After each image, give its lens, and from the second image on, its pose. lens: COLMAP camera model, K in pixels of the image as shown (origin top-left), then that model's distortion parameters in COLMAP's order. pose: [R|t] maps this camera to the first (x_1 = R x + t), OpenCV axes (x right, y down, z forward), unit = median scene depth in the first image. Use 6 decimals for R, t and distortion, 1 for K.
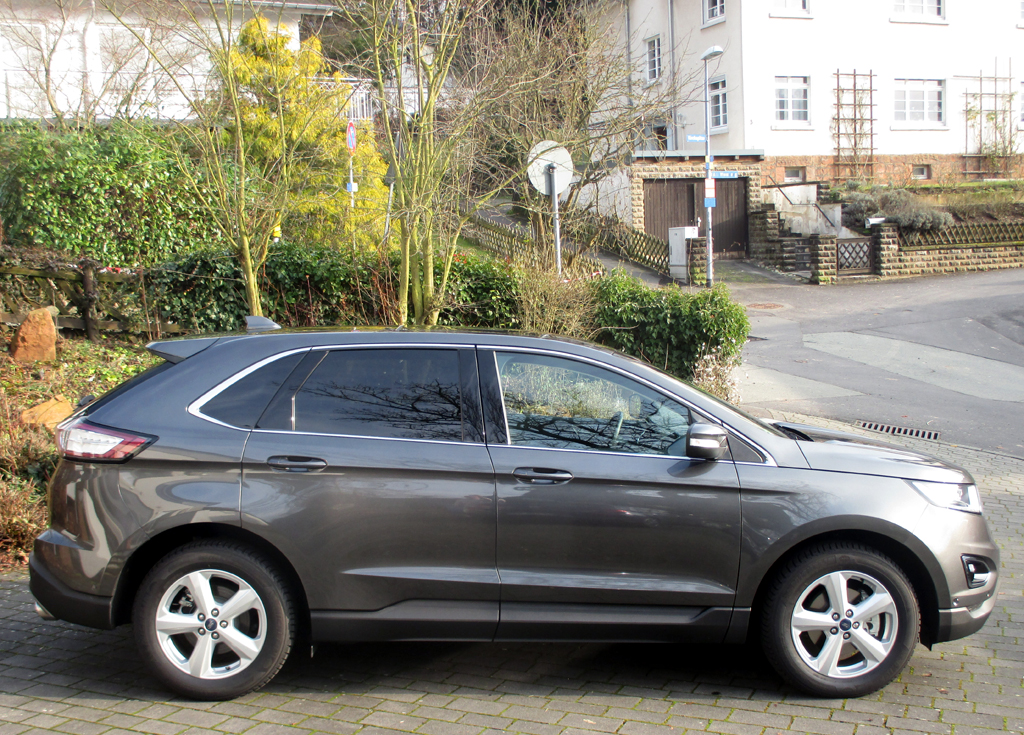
lens RADIAL K [[1351.8, 0, 512.0], [0, 1351.8, 367.5], [0, 0, 1]] dist [-0.056640, -0.043296]
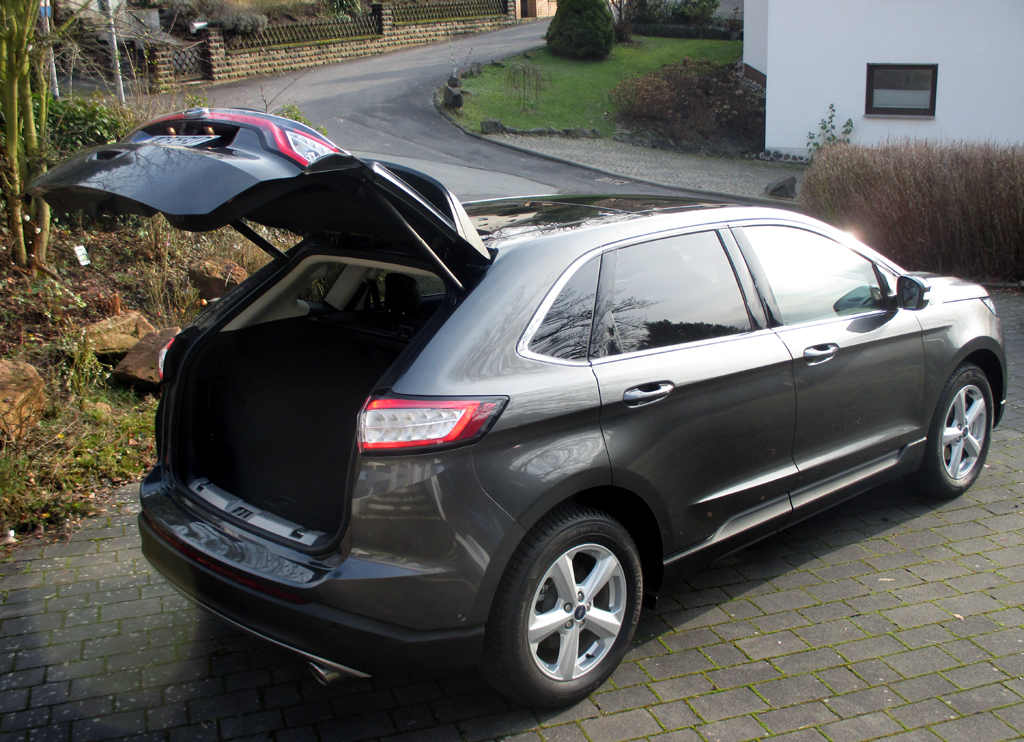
lens RADIAL K [[1252.9, 0, 515.1], [0, 1252.9, 336.1], [0, 0, 1]] dist [-0.059755, -0.009935]
pose [[0.757732, -0.177777, 0.627884, -0.178060], [0.082955, 0.980612, 0.177536, -0.026896], [-0.647272, -0.082438, 0.757788, 0.123108]]
